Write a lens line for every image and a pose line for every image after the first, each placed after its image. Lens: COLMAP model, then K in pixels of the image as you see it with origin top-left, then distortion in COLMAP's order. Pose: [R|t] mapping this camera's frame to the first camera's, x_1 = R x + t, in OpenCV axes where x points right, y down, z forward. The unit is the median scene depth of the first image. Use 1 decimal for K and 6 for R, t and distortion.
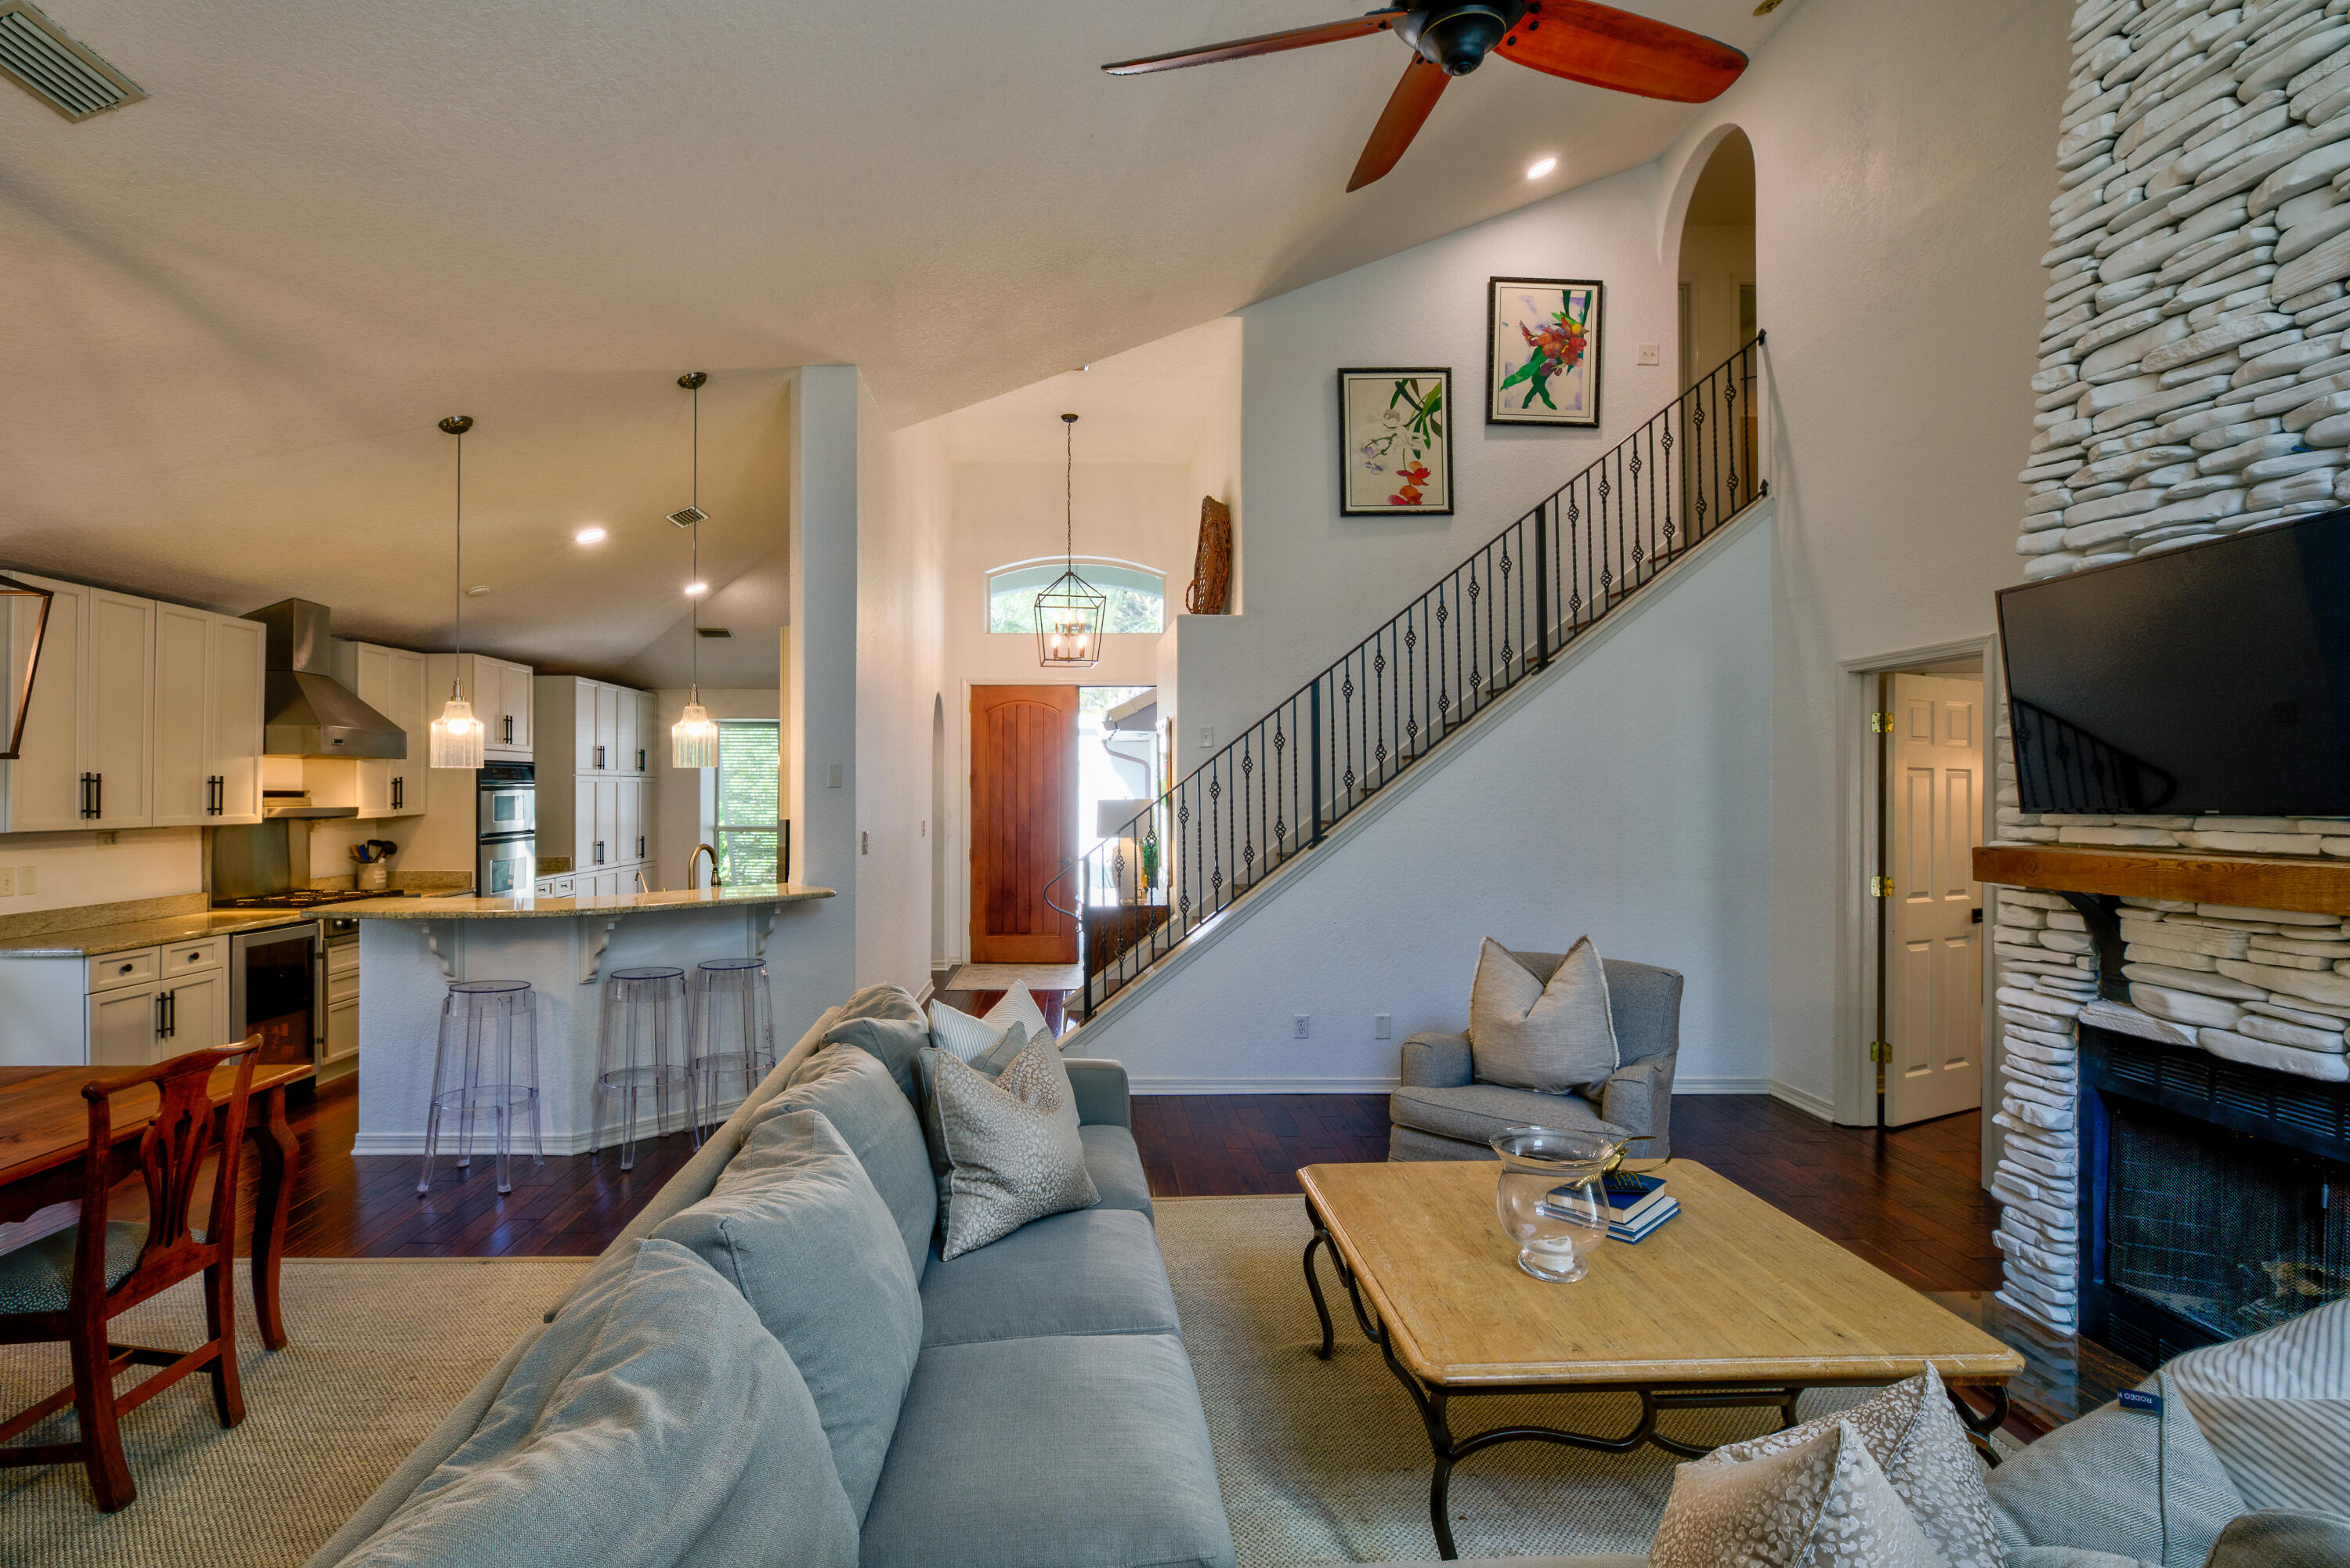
lens RADIAL K [[1114.6, 0, 1097.2], [0, 1114.6, 777.6], [0, 0, 1]] dist [-0.001959, 0.000809]
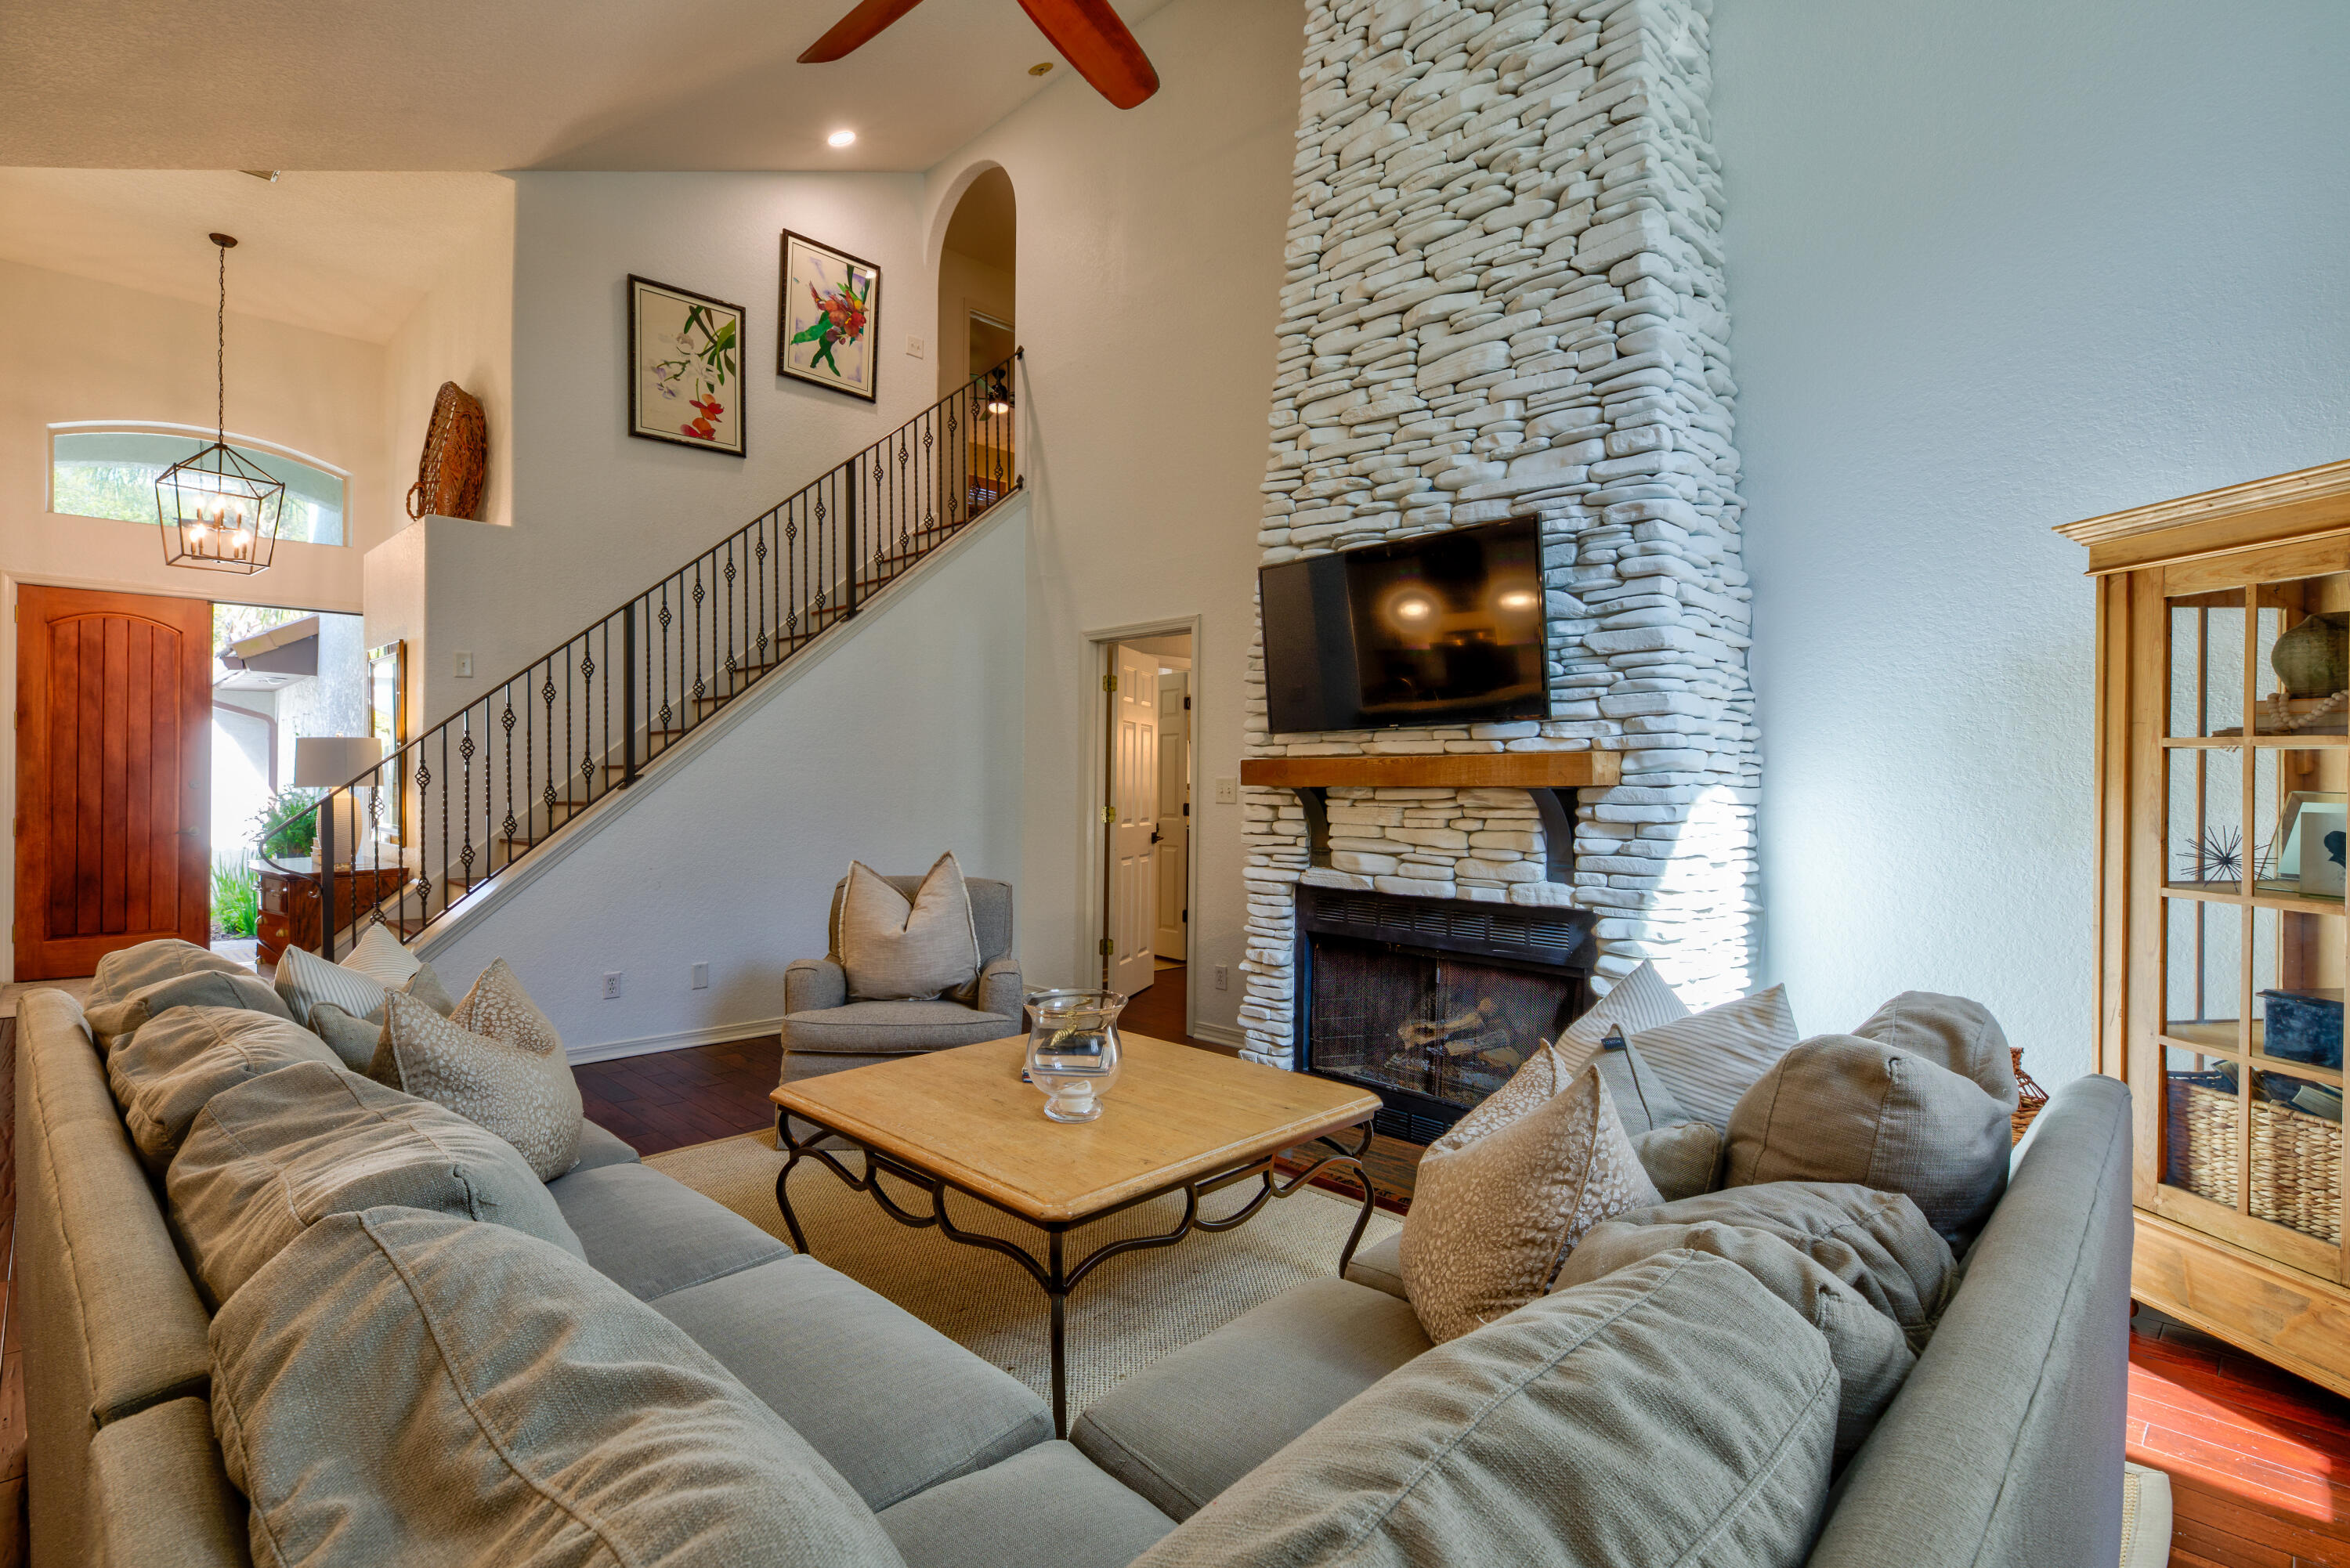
lens RADIAL K [[1114.6, 0, 1078.0], [0, 1114.6, 773.1], [0, 0, 1]] dist [-0.001959, 0.000809]
pose [[0.752900, 0.008743, 0.658077, -0.221841], [-0.014467, 0.999890, 0.003267, 0.074531], [-0.657976, -0.011980, 0.752943, 0.129213]]
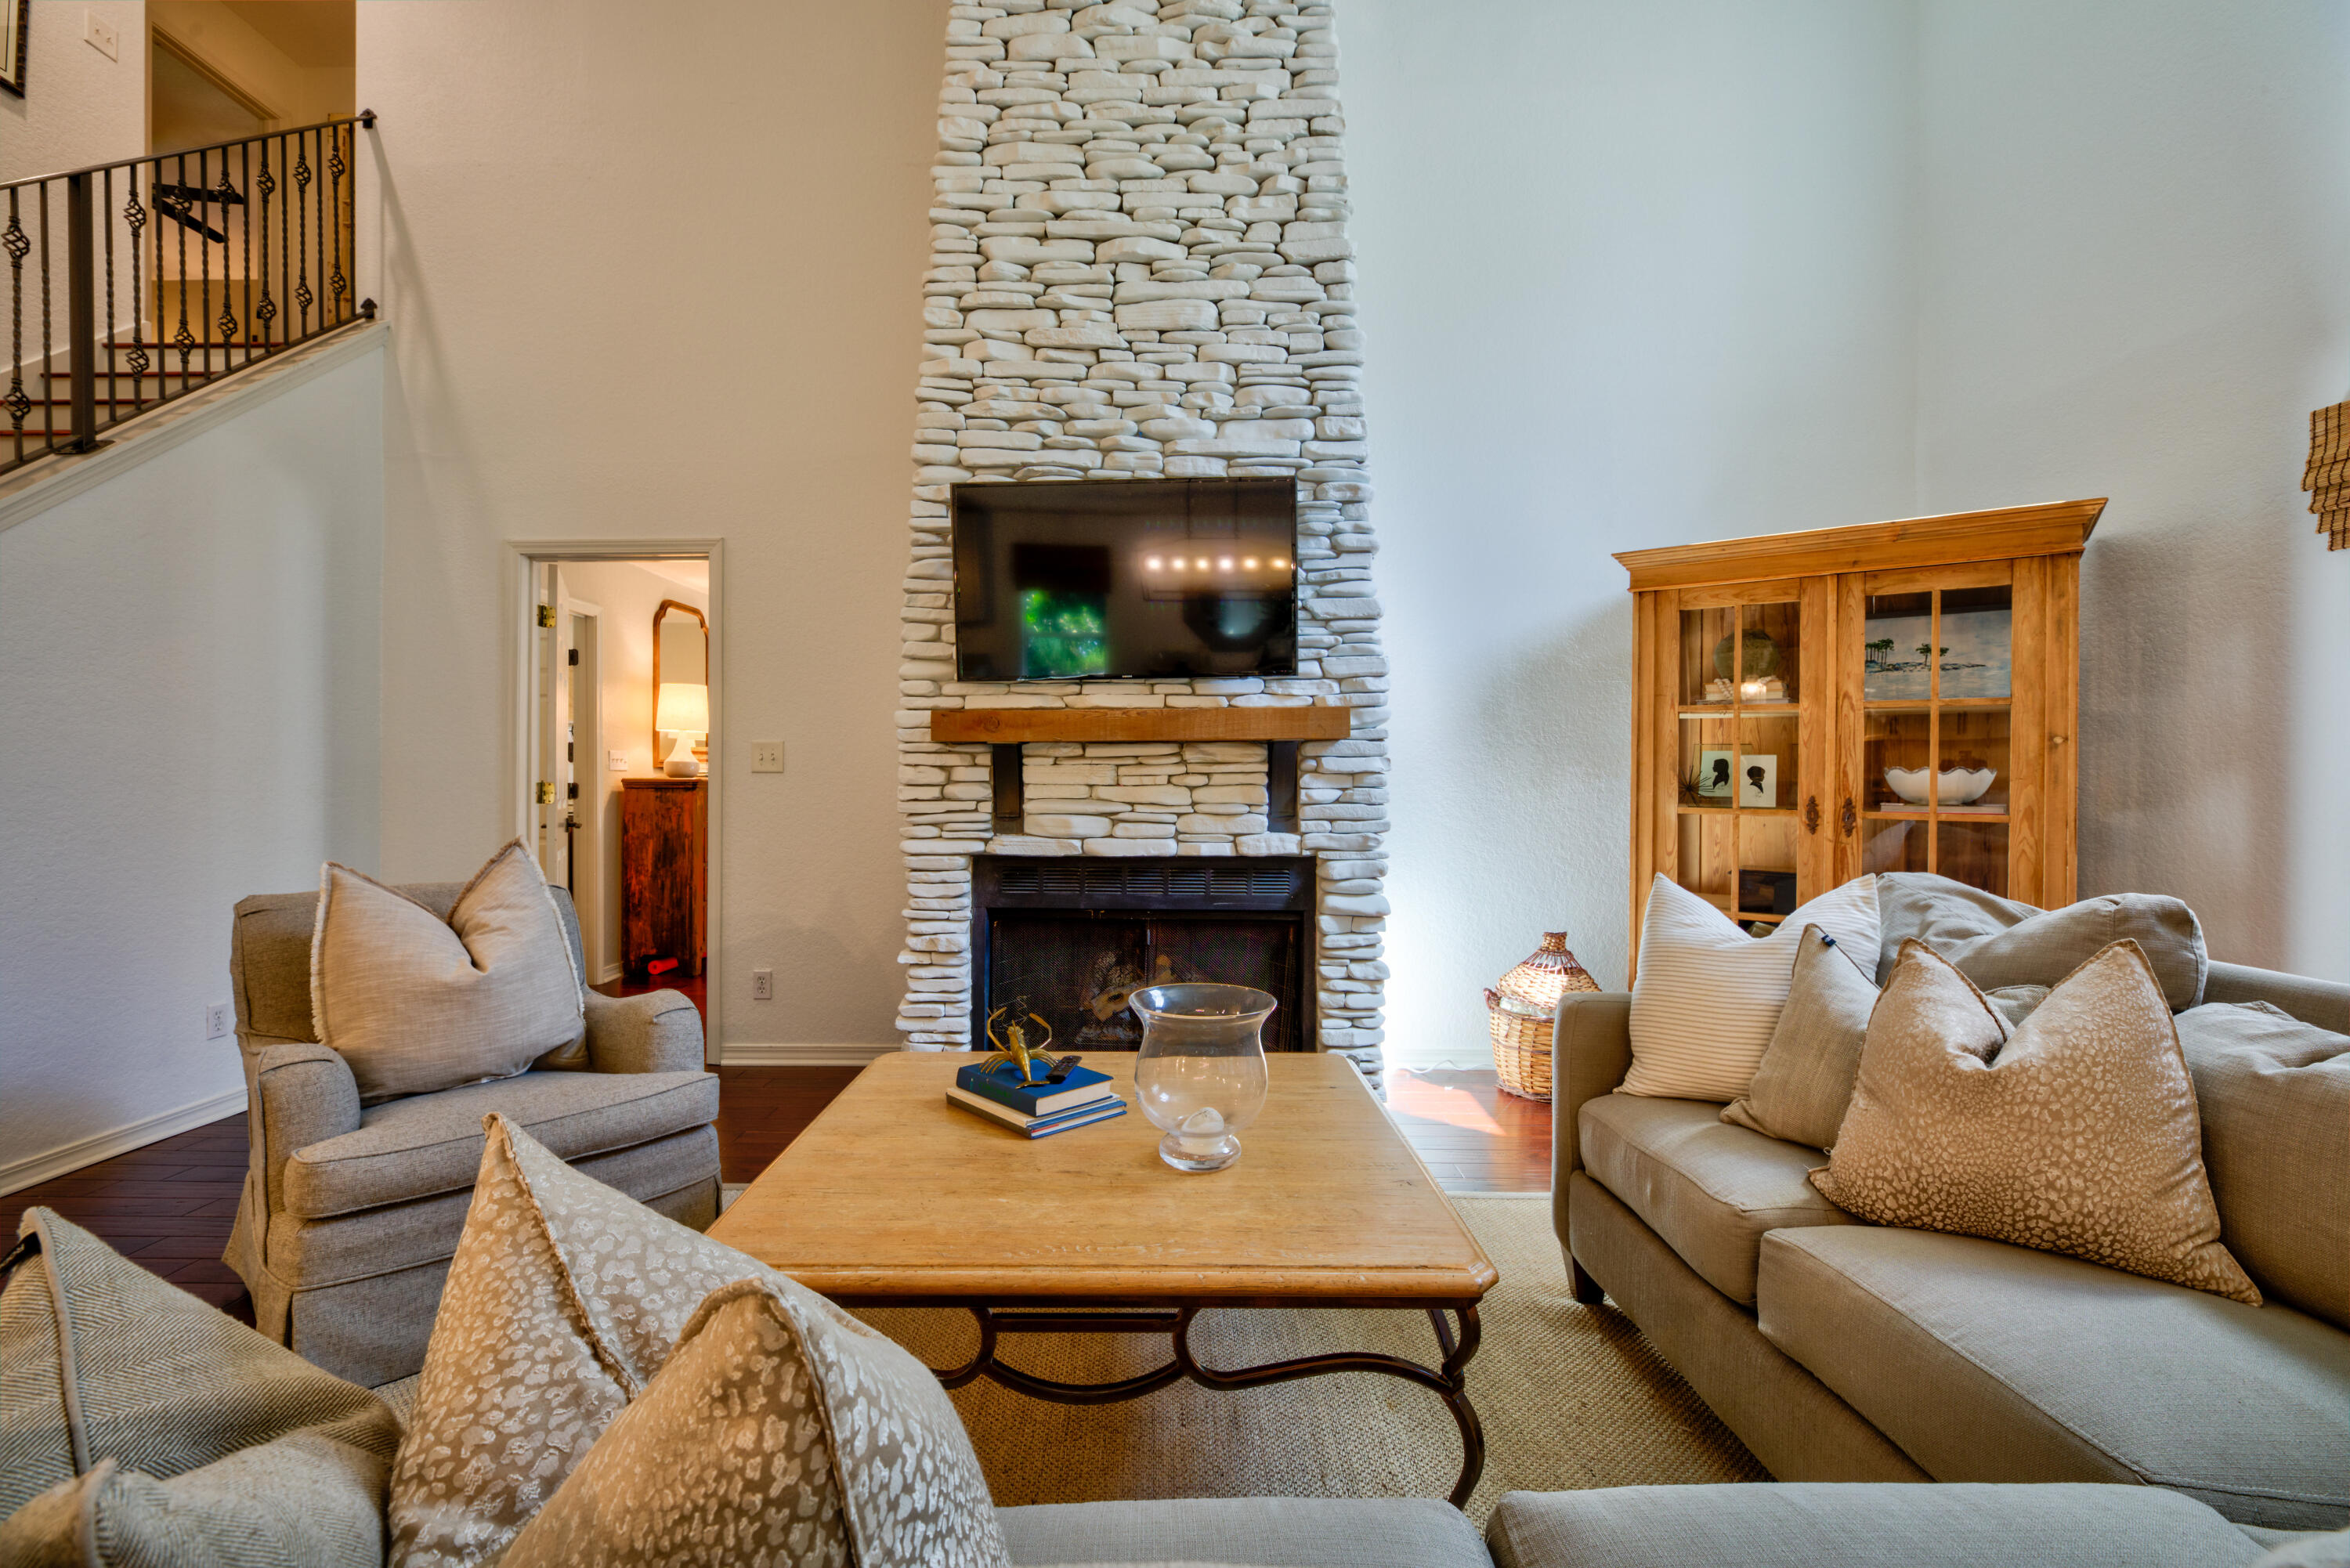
lens RADIAL K [[1073.9, 0, 1152.7], [0, 1073.9, 770.9], [0, 0, 1]] dist [-0.004240, 0.000215]
pose [[0.039035, 0.003154, 0.999233, -0.260696], [-0.012675, 0.999916, -0.002661, 0.118921], [-0.999157, -0.012562, 0.039072, 0.717597]]
